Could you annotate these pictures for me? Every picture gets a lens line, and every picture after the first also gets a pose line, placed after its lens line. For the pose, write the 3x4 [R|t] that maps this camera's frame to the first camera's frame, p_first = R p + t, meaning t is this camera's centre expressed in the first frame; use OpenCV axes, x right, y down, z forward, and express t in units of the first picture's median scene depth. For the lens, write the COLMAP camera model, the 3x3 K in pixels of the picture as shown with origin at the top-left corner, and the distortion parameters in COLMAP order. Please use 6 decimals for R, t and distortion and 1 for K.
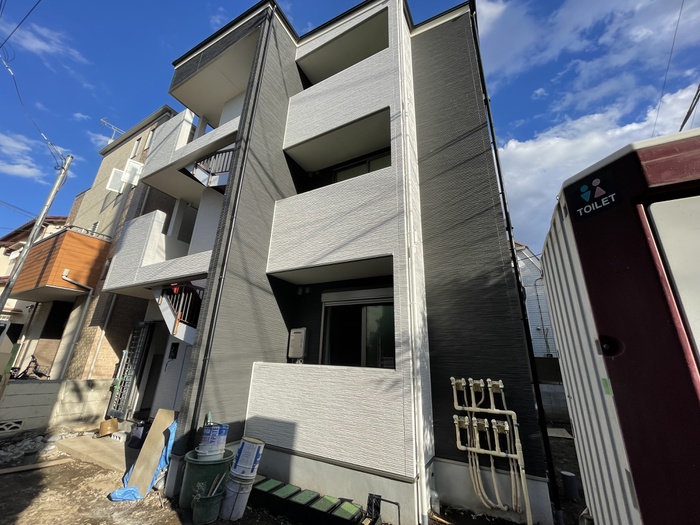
lens RADIAL K [[284.7, 0, 350.0], [0, 284.7, 262.5], [0, 0, 1]] dist [-0.000153, -0.003958]
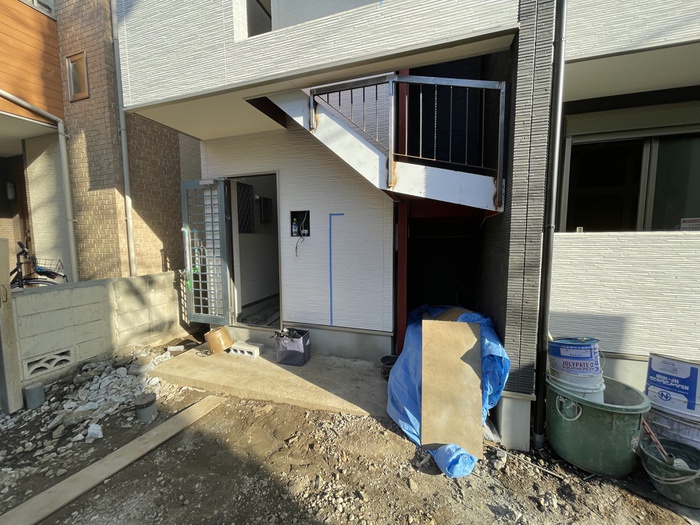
lens RADIAL K [[282.1, 0, 346.7], [0, 282.1, 259.7], [0, 0, 1]] dist [-0.003177, 0.000089]
pose [[0.982319, -0.057468, 0.178176, -0.748454], [-0.021377, 0.911066, 0.411706, 0.159045], [-0.185990, -0.408235, 0.893729, 0.488910]]
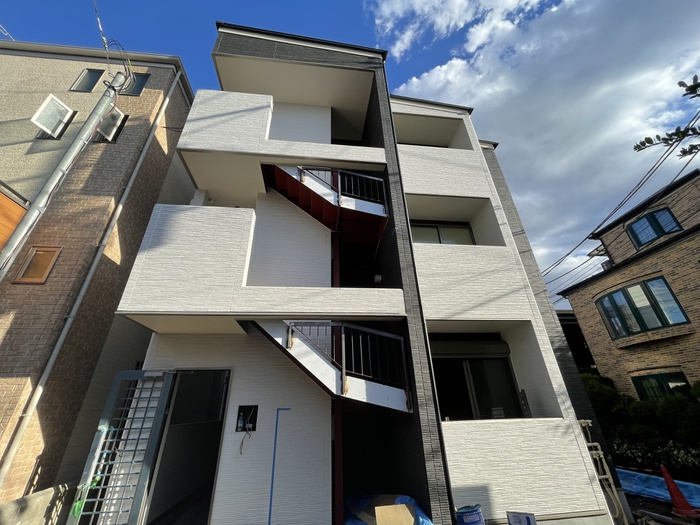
lens RADIAL K [[282.1, 0, 346.7], [0, 282.1, 259.7], [0, 0, 1]] dist [-0.003177, 0.000089]
pose [[0.813484, 0.218800, 0.538860, -1.027348], [-0.139931, 0.972950, -0.183814, 0.046308], [-0.564502, 0.074127, 0.822096, 0.346216]]
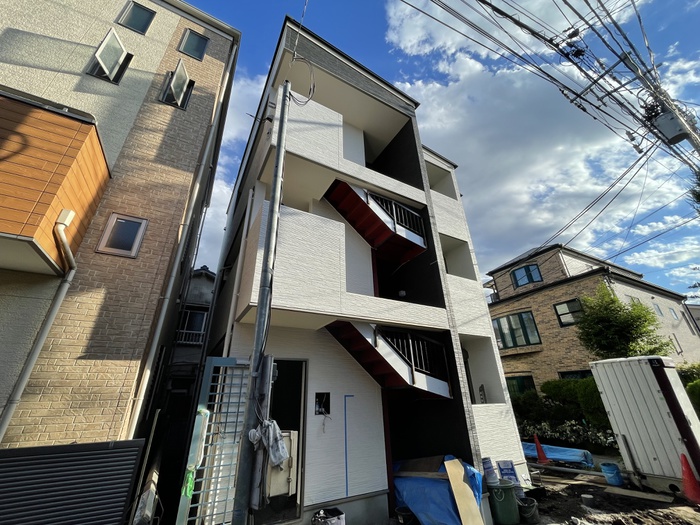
lens RADIAL K [[282.1, 0, 346.7], [0, 282.1, 259.7], [0, 0, 1]] dist [-0.003177, 0.000089]
pose [[0.526793, 0.329592, 0.783491, -1.566842], [-0.244898, 0.941527, -0.231413, 0.124320], [-0.813950, -0.069969, 0.576706, 0.621900]]
